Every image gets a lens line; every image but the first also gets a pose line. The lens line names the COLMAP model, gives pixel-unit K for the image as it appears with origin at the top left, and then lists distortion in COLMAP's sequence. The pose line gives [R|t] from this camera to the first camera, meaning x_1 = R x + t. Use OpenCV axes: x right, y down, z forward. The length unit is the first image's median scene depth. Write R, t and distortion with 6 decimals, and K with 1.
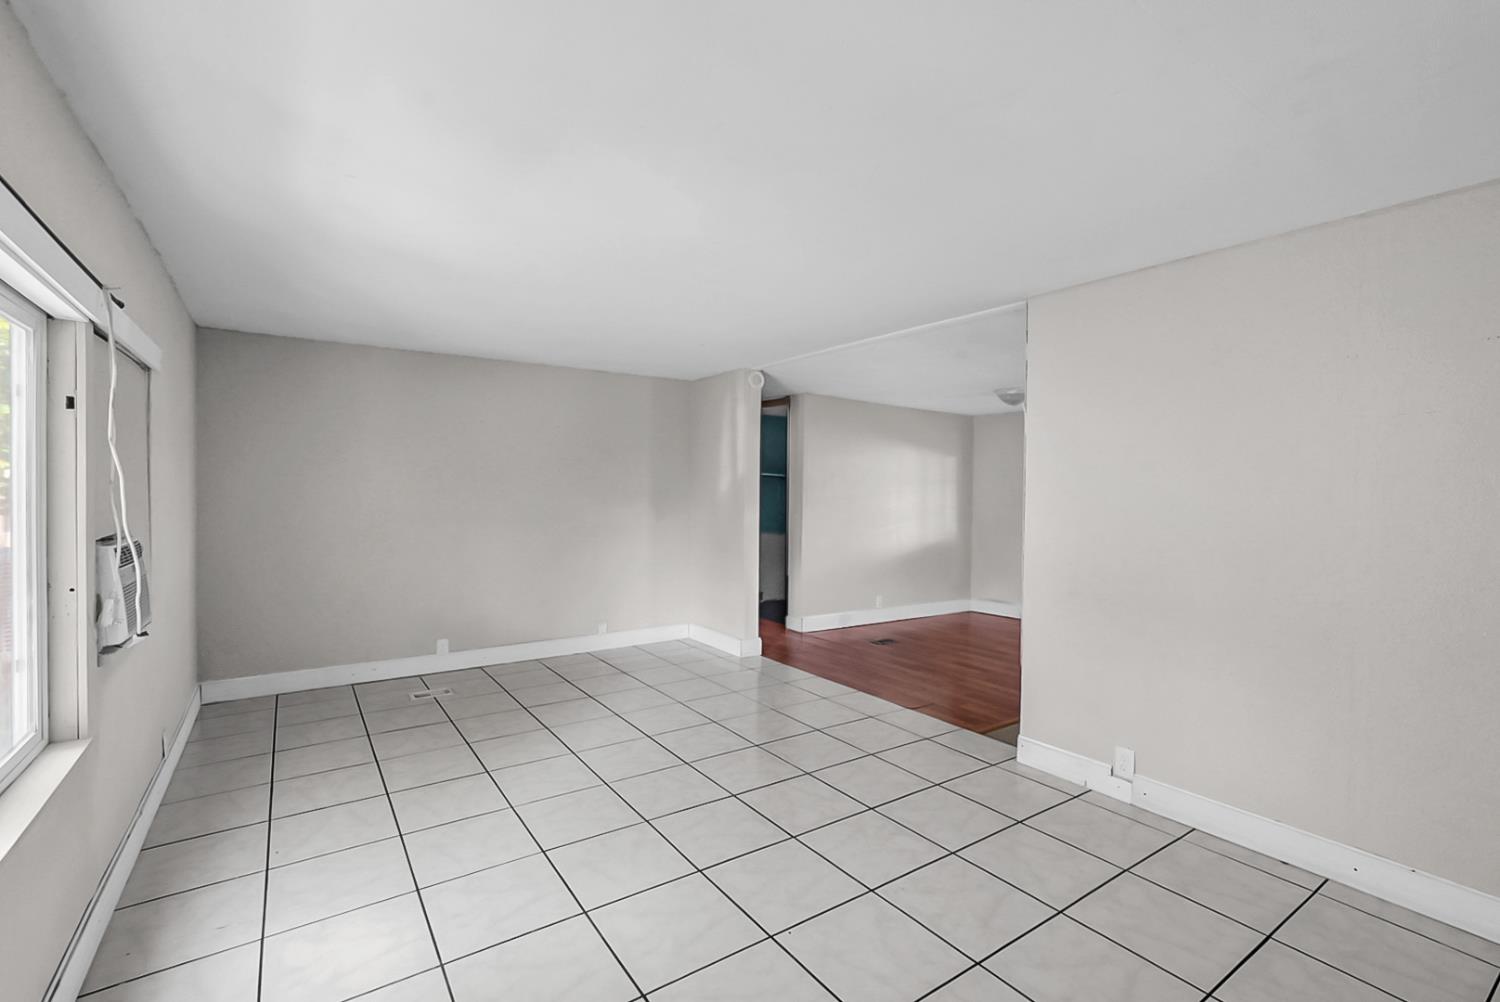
lens RADIAL K [[660.3, 0, 740.4], [0, 660.3, 499.2], [0, 0, 1]] dist [-0.003514, 0.000573]
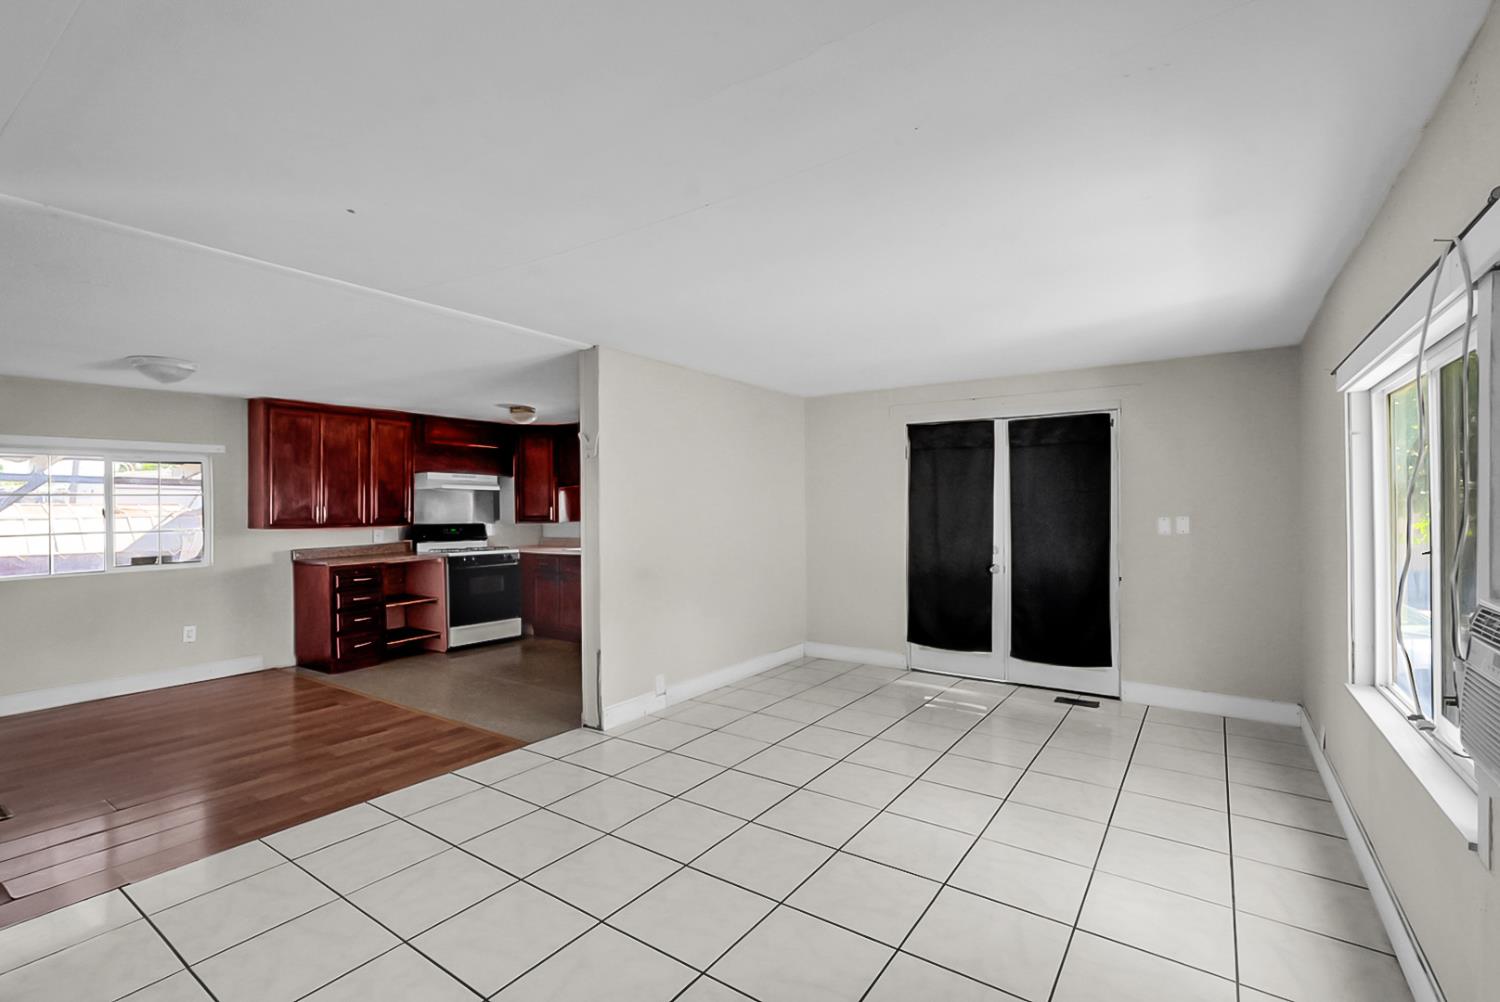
lens RADIAL K [[660.3, 0, 752.3], [0, 660.3, 506.1], [0, 0, 1]] dist [-0.003514, 0.000573]
pose [[-0.355336, -0.003724, 0.934731, -0.967769], [0.011117, 0.999904, 0.008210, -0.023345], [-0.934673, 0.013309, -0.355260, 1.410193]]
